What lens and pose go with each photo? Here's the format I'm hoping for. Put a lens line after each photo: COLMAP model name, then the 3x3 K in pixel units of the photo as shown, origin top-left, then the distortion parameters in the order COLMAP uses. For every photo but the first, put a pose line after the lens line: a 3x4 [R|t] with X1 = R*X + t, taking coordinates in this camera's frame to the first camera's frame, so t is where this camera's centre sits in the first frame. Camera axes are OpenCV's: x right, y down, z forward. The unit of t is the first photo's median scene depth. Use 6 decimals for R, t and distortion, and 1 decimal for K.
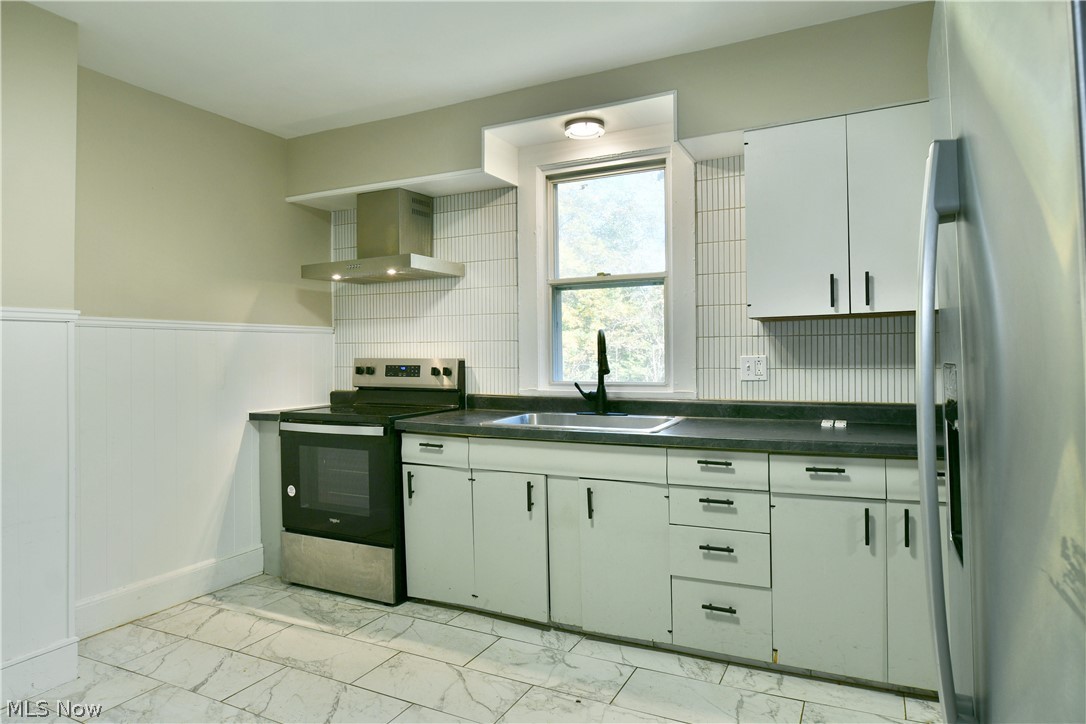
lens RADIAL K [[664.9, 0, 540.5], [0, 664.9, 361.8], [0, 0, 1]] dist [-0.014547, -0.002679]
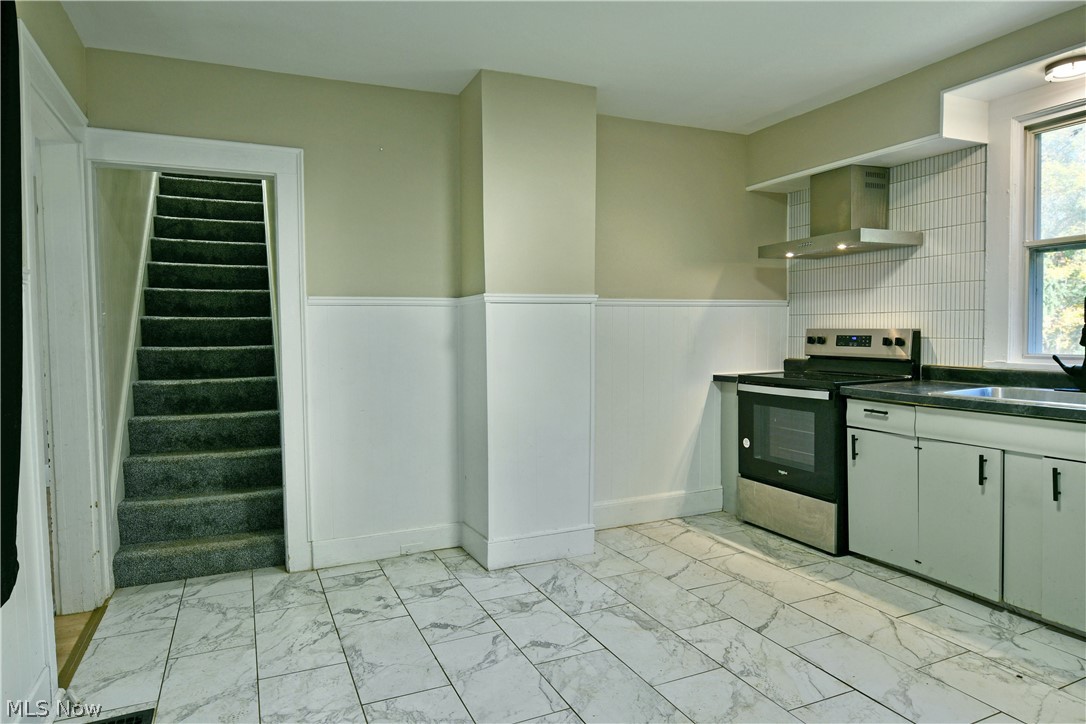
lens RADIAL K [[664.9, 0, 540.5], [0, 664.9, 361.8], [0, 0, 1]] dist [-0.014547, -0.002679]
pose [[0.780541, 0.028818, -0.624440, 0.070452], [-0.001824, 0.999038, 0.043826, 0.002342], [0.625102, -0.033069, 0.779843, -0.138948]]
